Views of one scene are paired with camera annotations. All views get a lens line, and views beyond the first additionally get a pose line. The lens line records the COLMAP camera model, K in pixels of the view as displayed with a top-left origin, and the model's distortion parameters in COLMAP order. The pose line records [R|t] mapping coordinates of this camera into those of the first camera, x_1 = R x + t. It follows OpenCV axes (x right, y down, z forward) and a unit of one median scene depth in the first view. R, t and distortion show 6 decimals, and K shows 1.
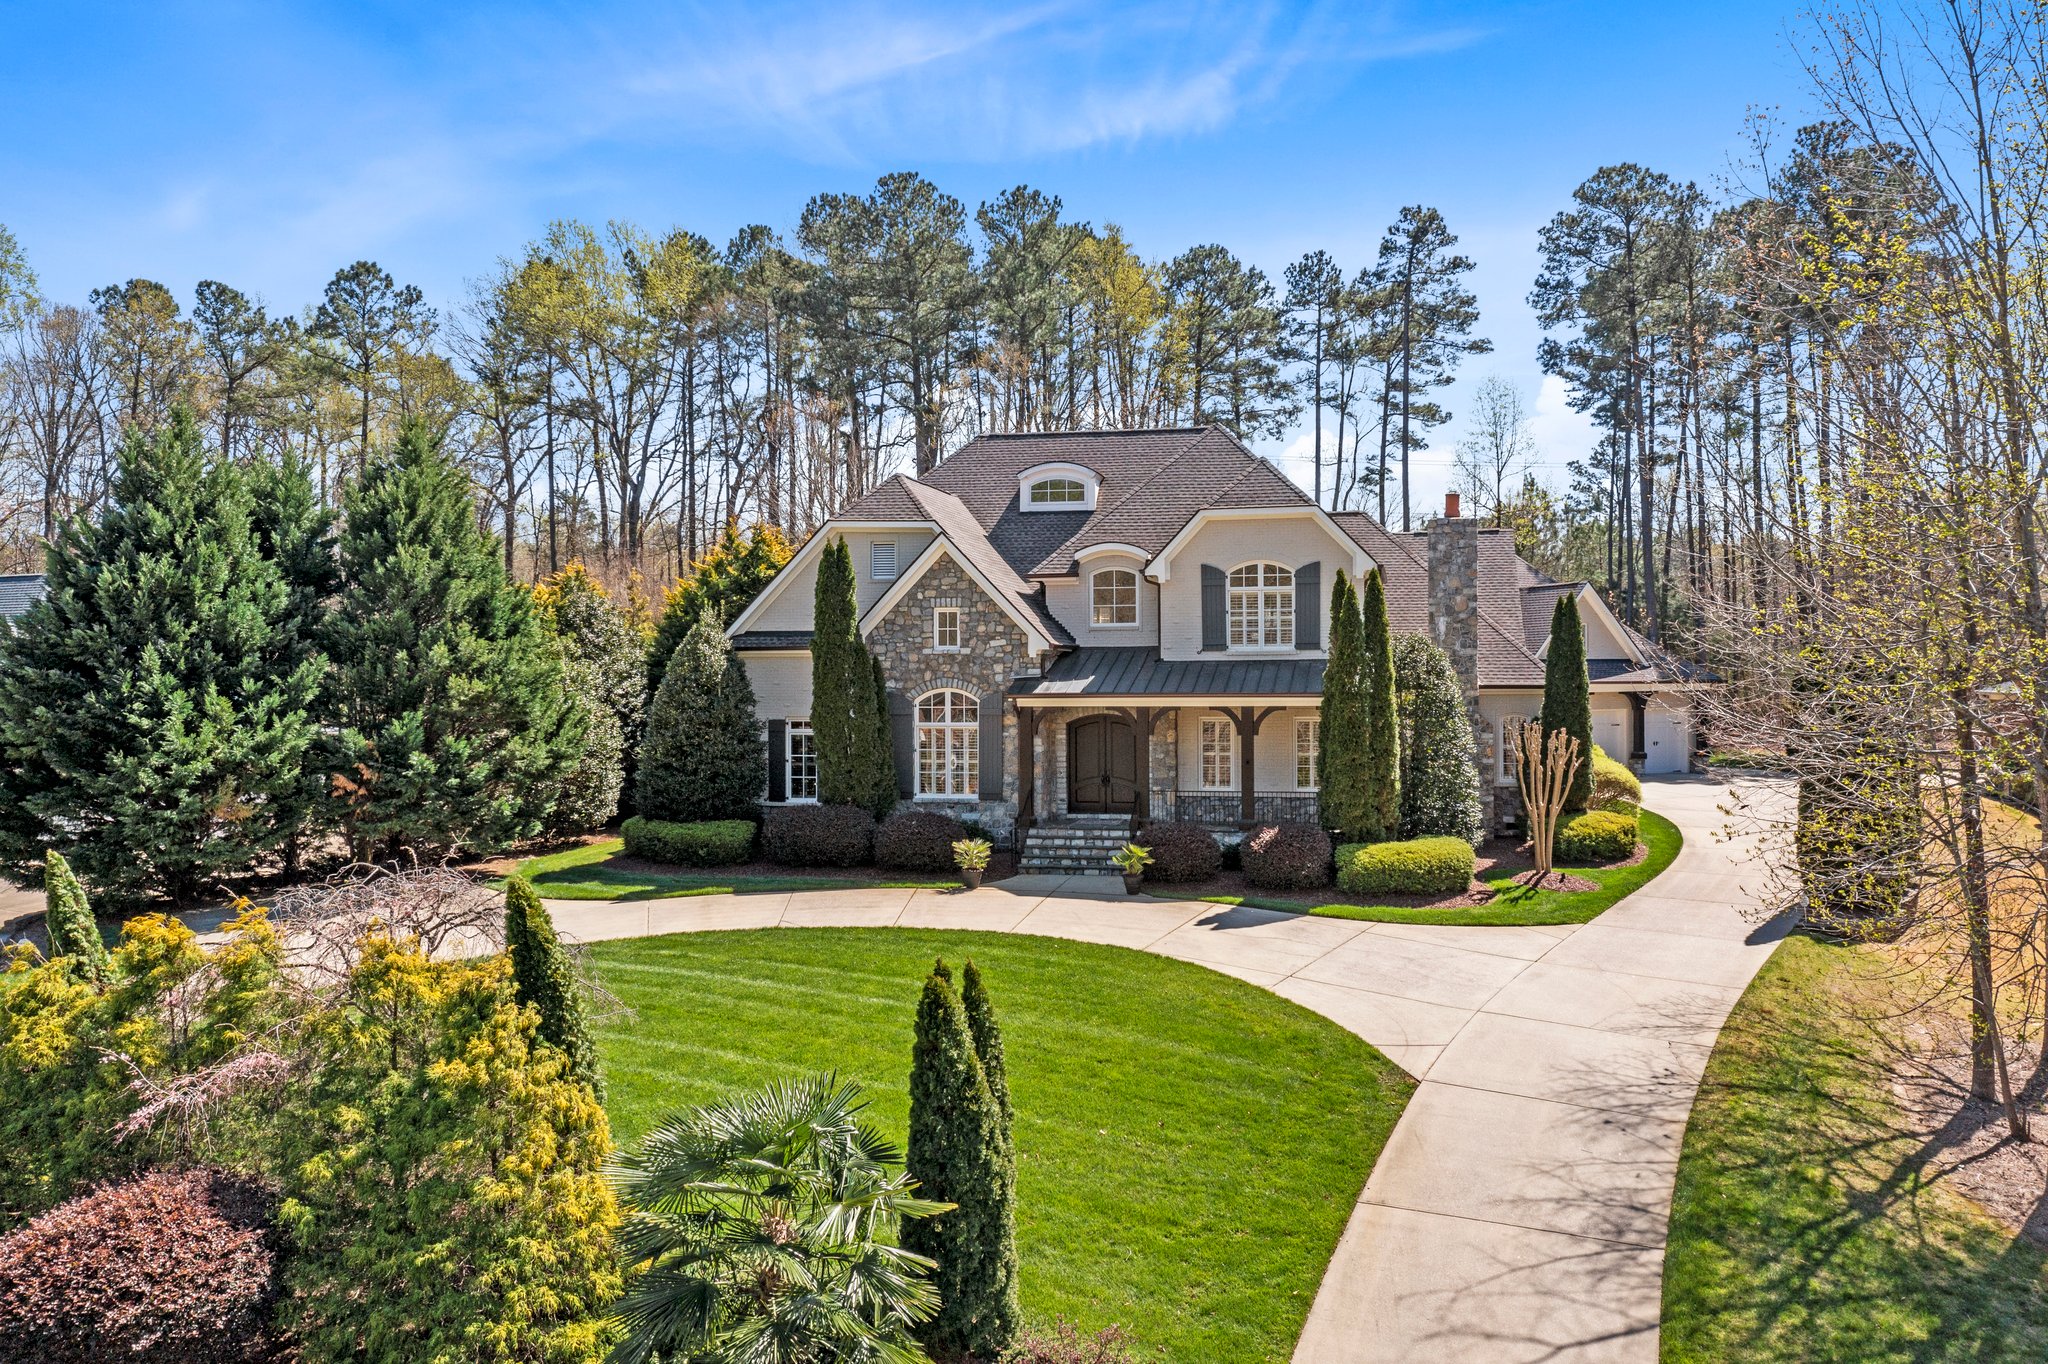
lens RADIAL K [[1628.4, 0, 1023.0], [0, 1628.4, 674.3], [0, 0, 1]] dist [0.001374, 0.008921]
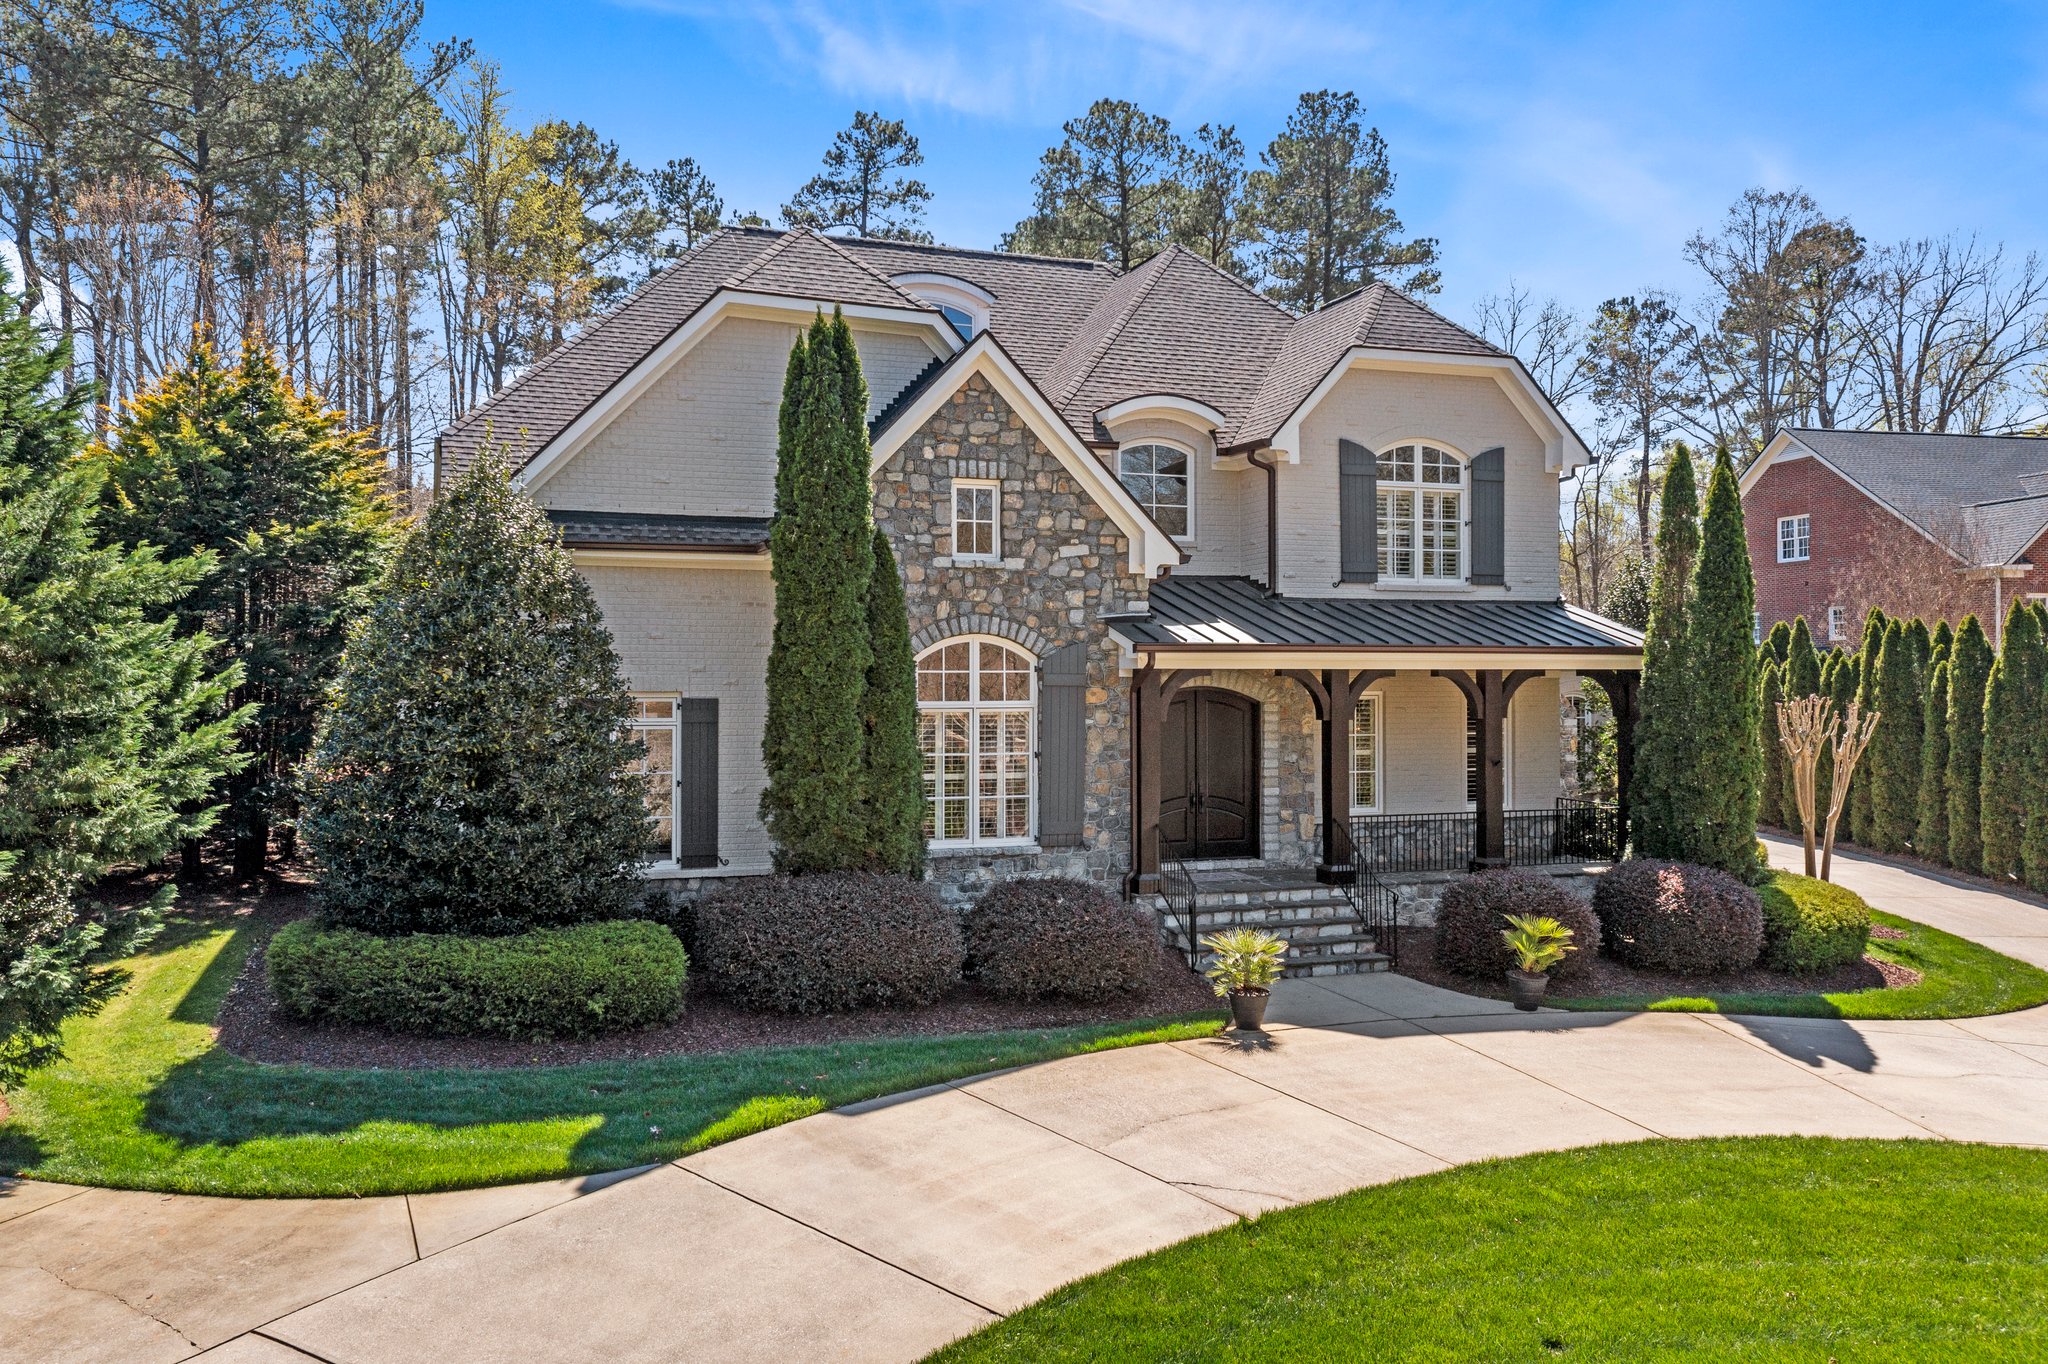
lens RADIAL K [[1620.0, 0, 1035.8], [0, 1620.0, 687.0], [0, 0, 1]] dist [0.003720, 0.004158]
pose [[0.835392, 0.004464, 0.549637, -0.314753], [-0.001429, 0.999981, -0.005951, 0.028219], [-0.549653, 0.004186, 0.835382, 0.560075]]
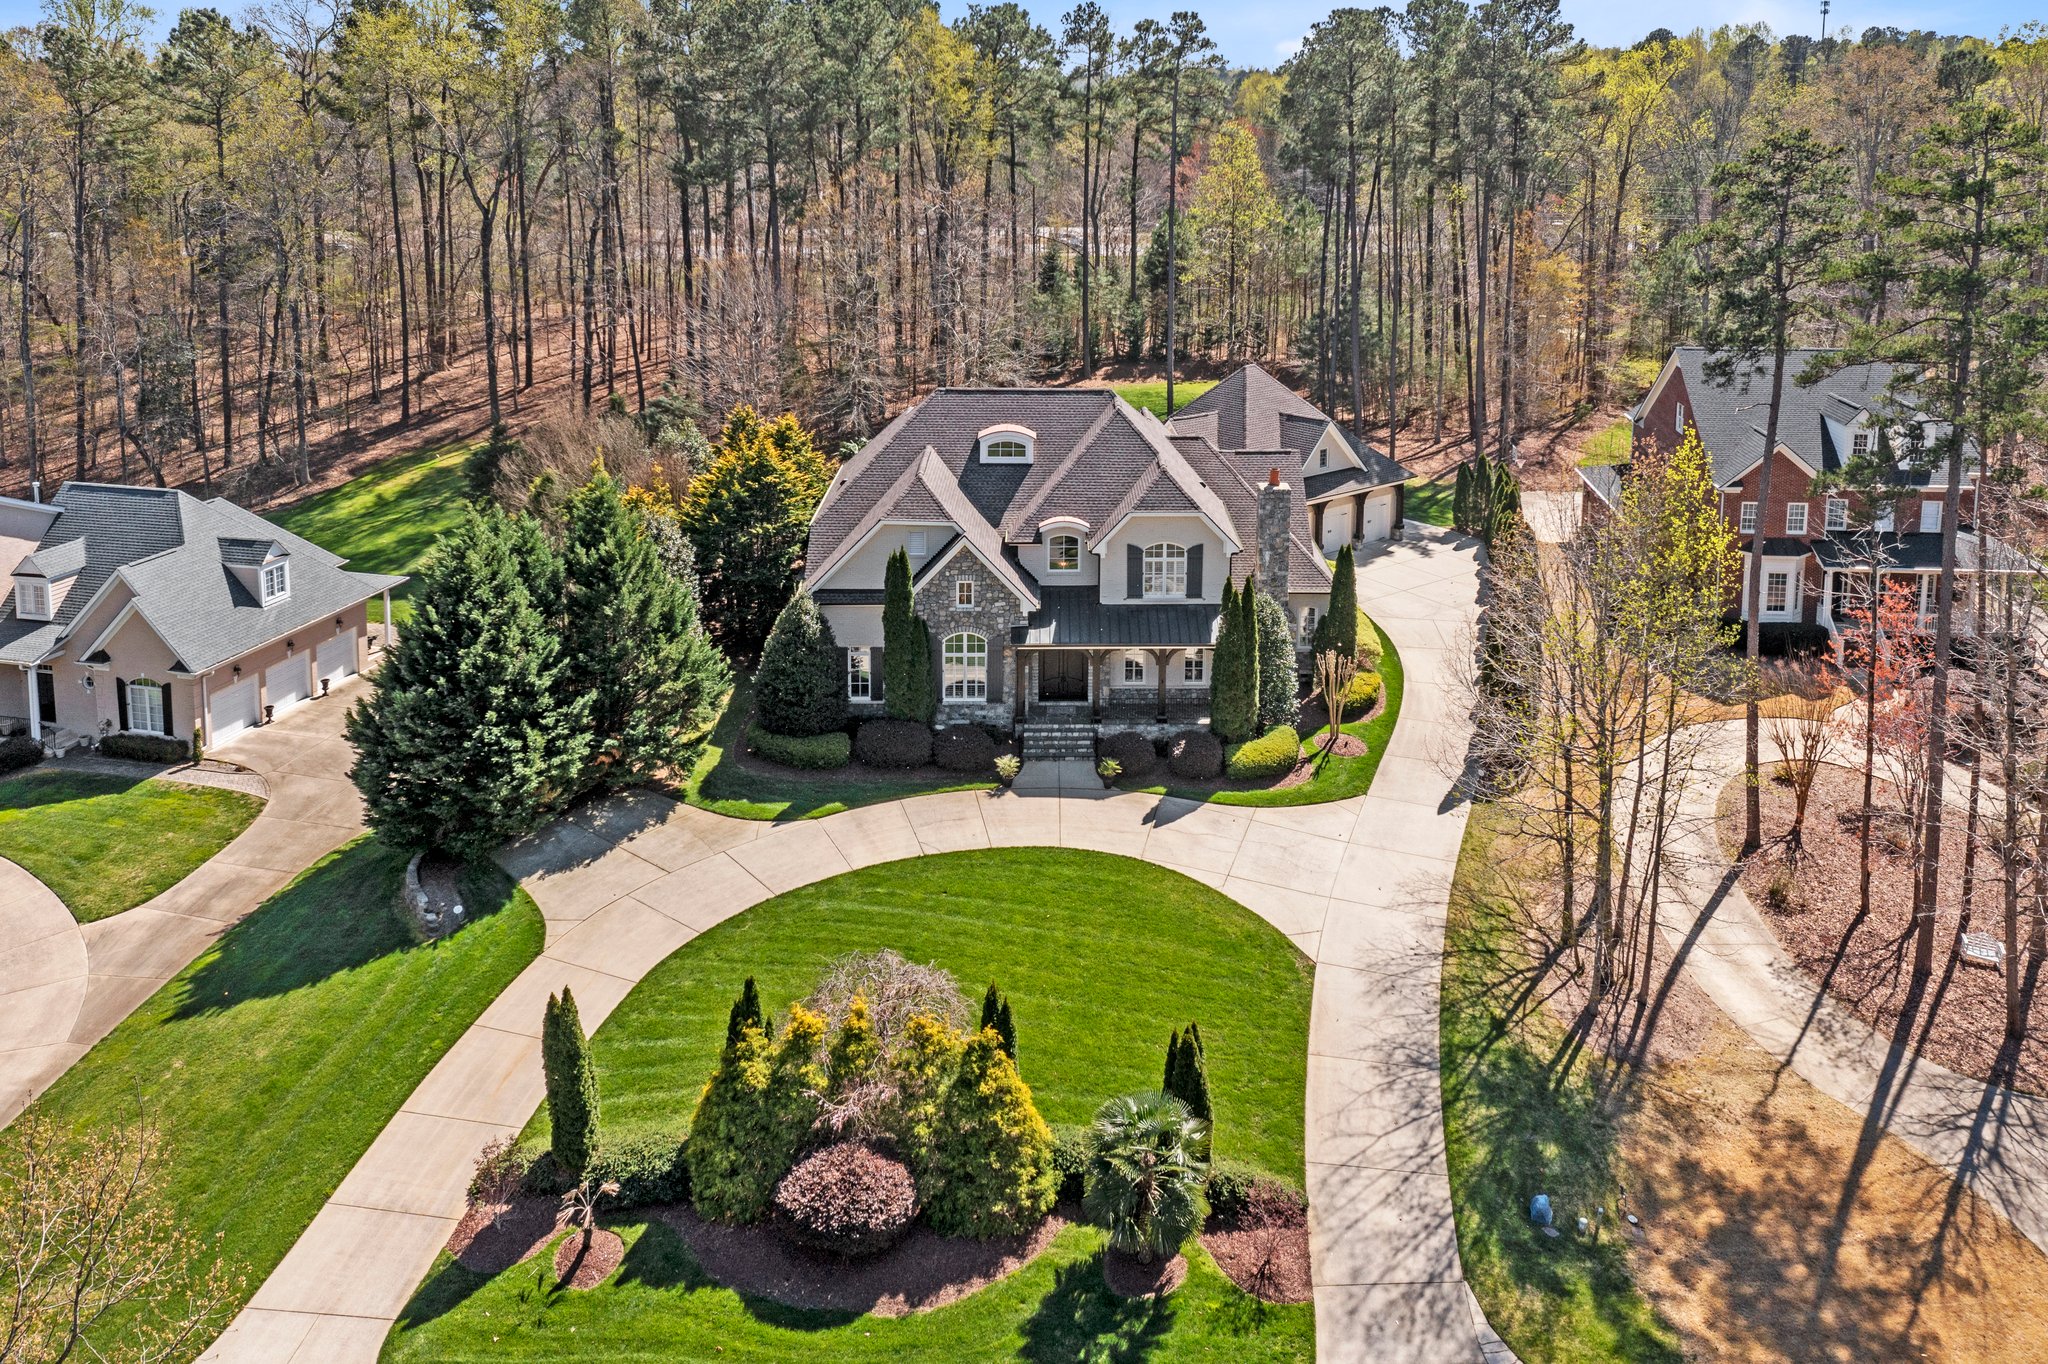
lens RADIAL K [[1714.0, 0, 1080.1], [0, 1714.0, 308.5], [0, 0, 1]] dist [-0.001897, -0.005533]
pose [[0.970287, -0.022371, 0.240921, -0.322353], [-0.008314, 0.992046, 0.125600, -0.494859], [-0.241814, -0.123871, 0.962384, -0.532622]]
